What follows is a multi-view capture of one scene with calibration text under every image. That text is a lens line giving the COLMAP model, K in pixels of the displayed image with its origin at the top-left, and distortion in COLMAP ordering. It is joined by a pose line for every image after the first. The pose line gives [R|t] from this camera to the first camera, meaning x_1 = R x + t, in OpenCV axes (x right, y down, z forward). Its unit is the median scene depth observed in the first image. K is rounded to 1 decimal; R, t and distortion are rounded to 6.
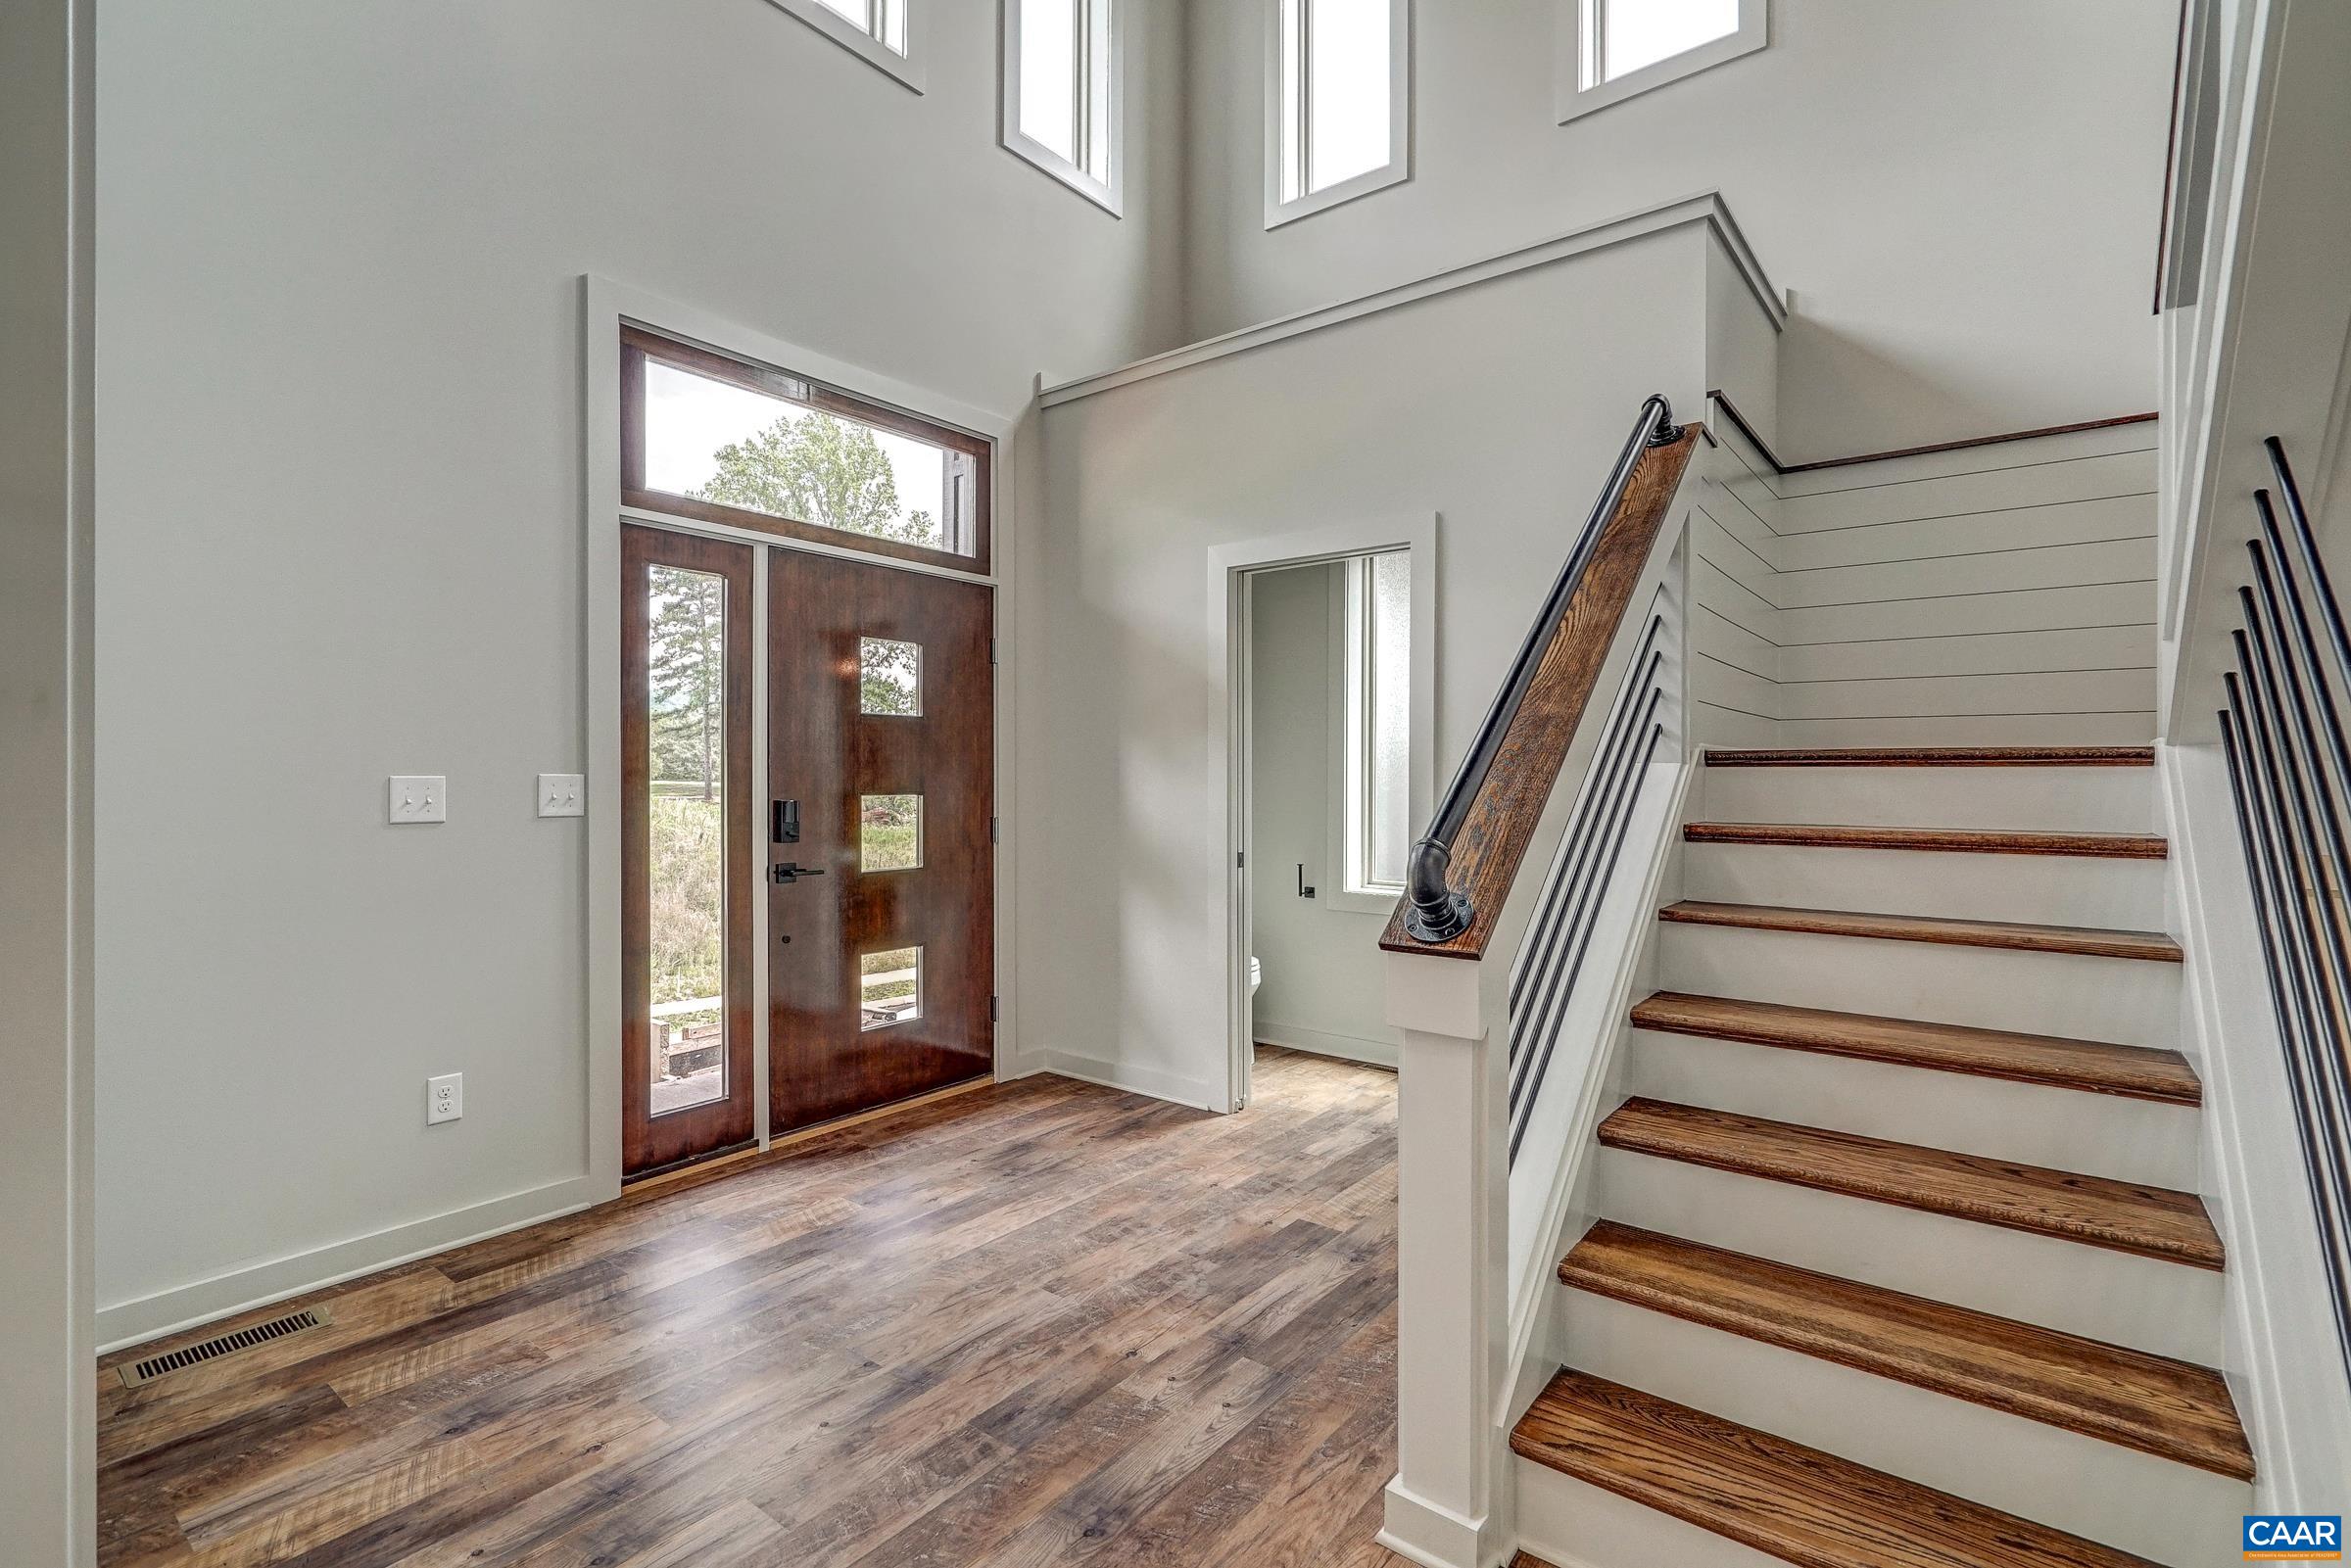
lens RADIAL K [[1105.4, 0, 1196.0], [0, 1105.4, 777.7], [0, 0, 1]] dist [-0.004538, 0.000469]
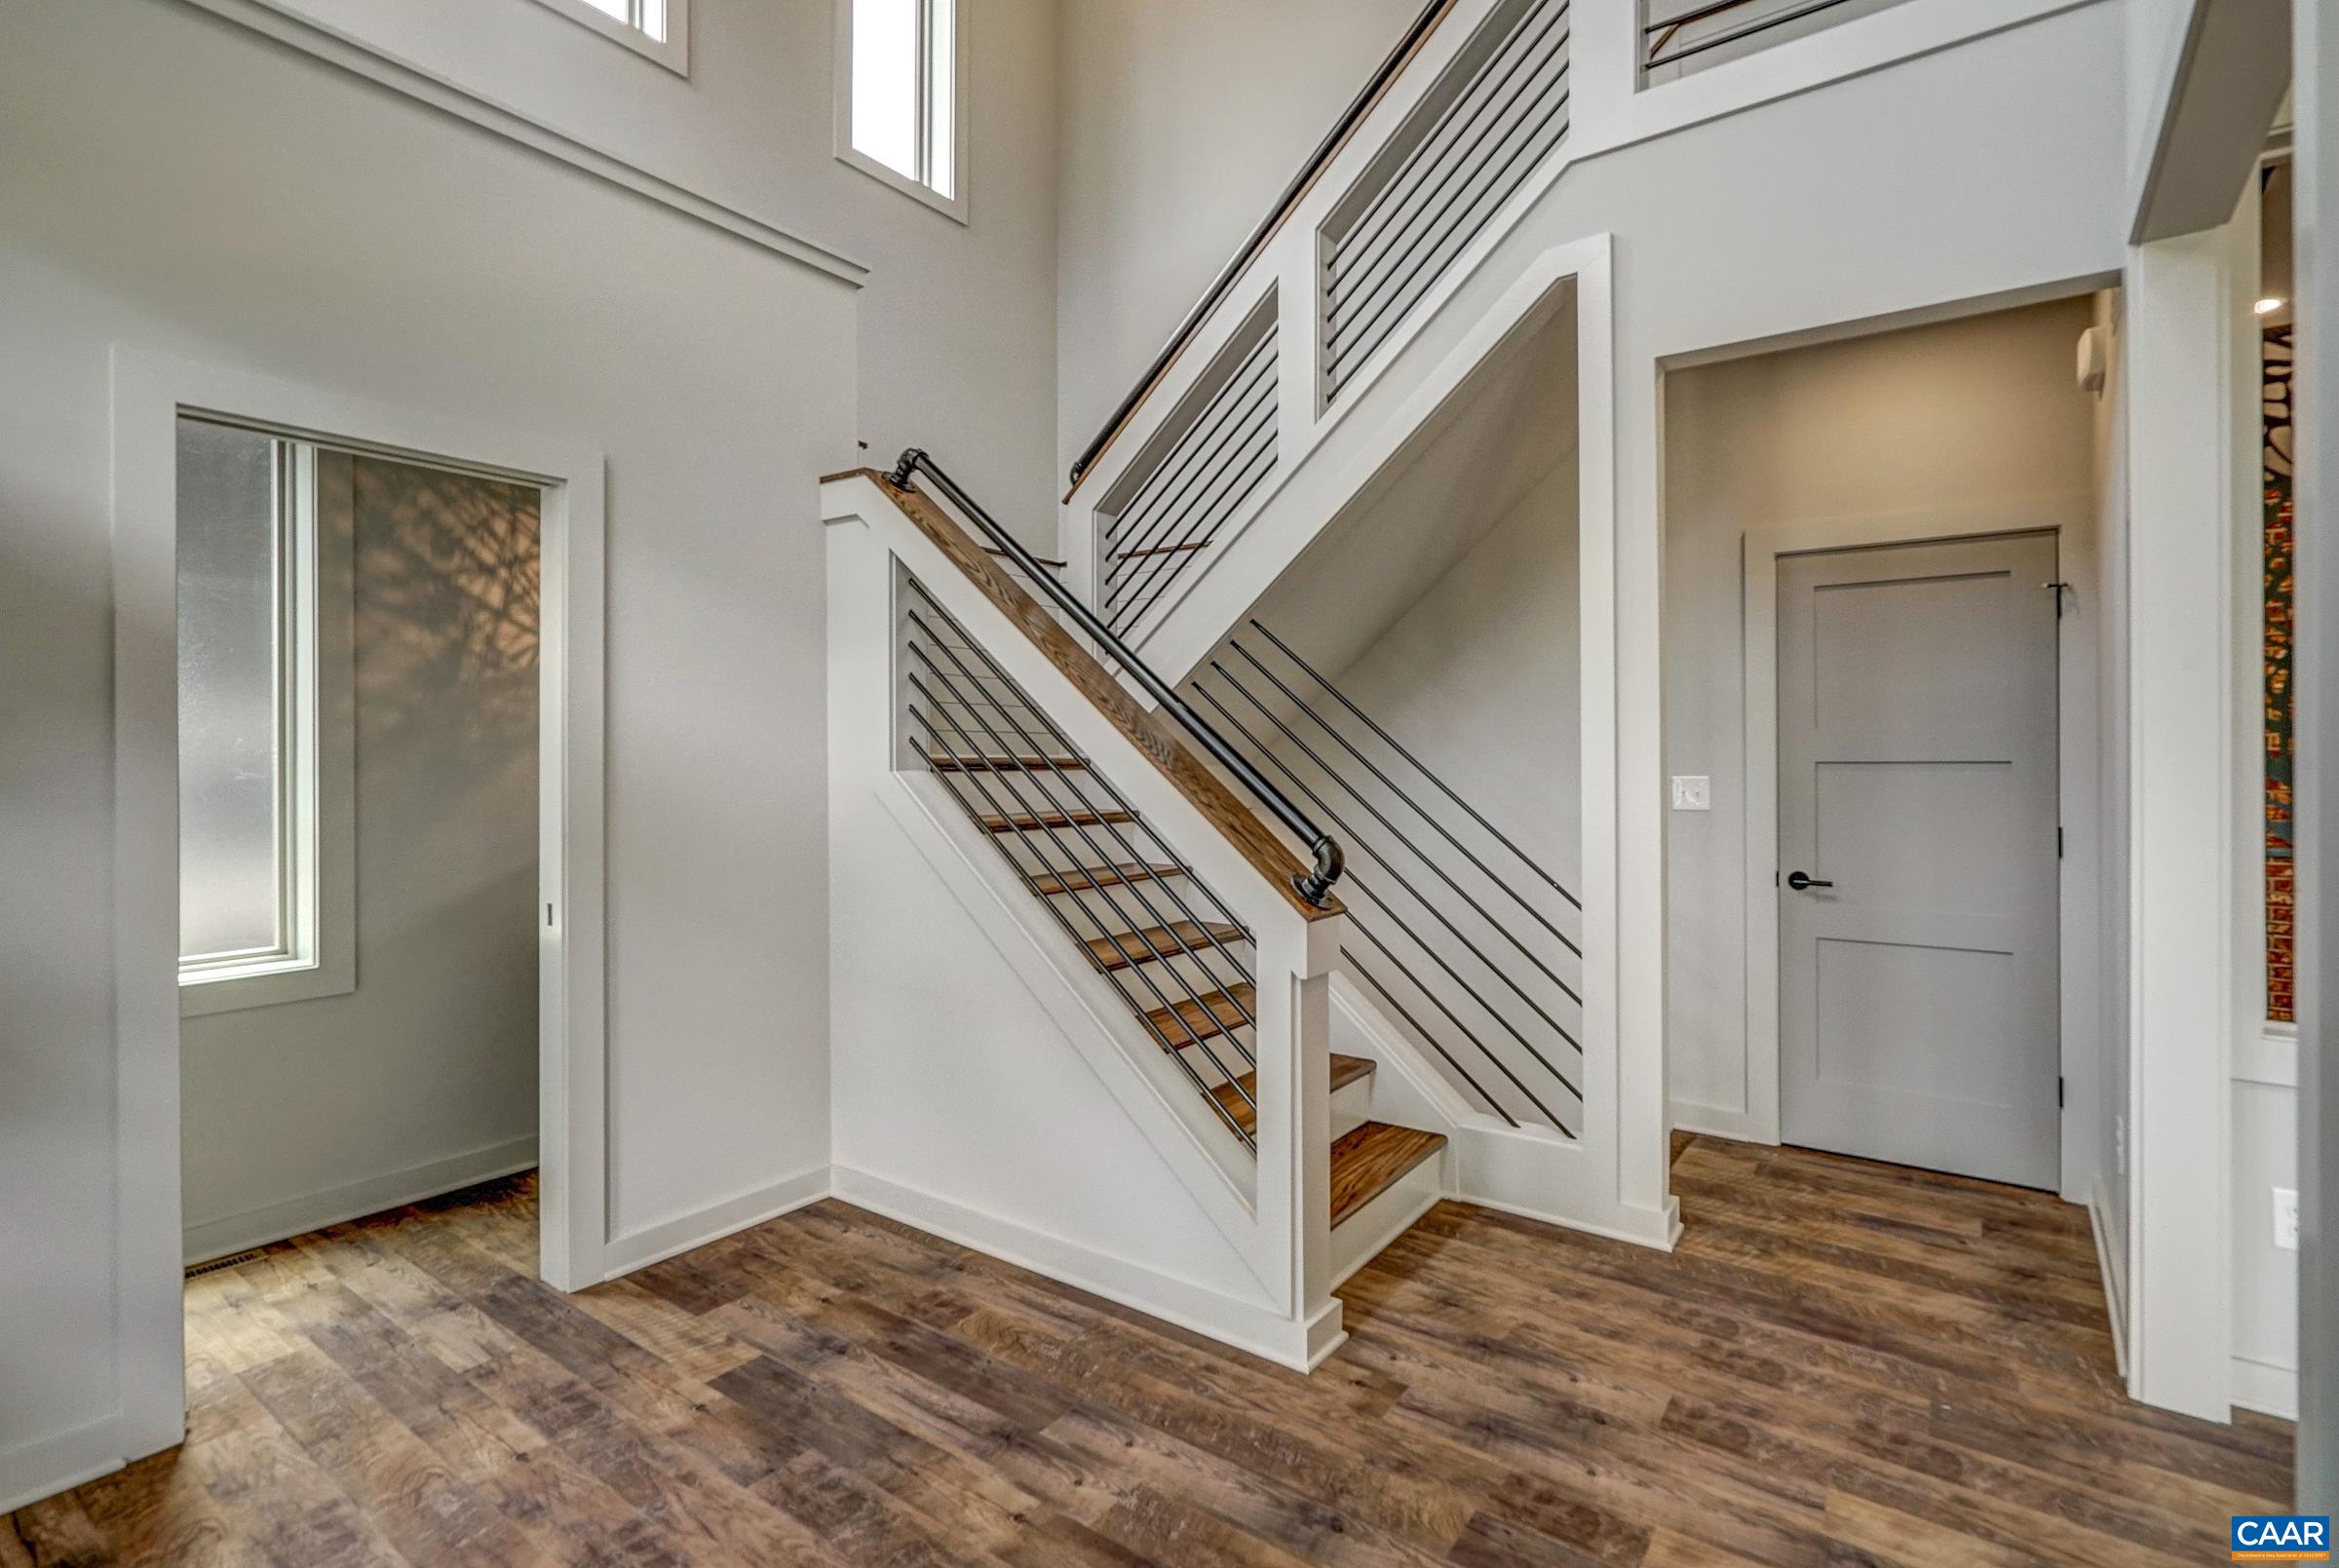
lens RADIAL K [[1099.8, 0, 1183.7], [0, 1099.8, 765.9], [0, 0, 1]] dist [-0.004538, 0.000469]
pose [[-0.037183, -0.015697, 0.999185, -0.658821], [0.007273, 0.999846, 0.015978, -0.031800], [-0.999282, 0.007861, -0.037063, 0.694639]]
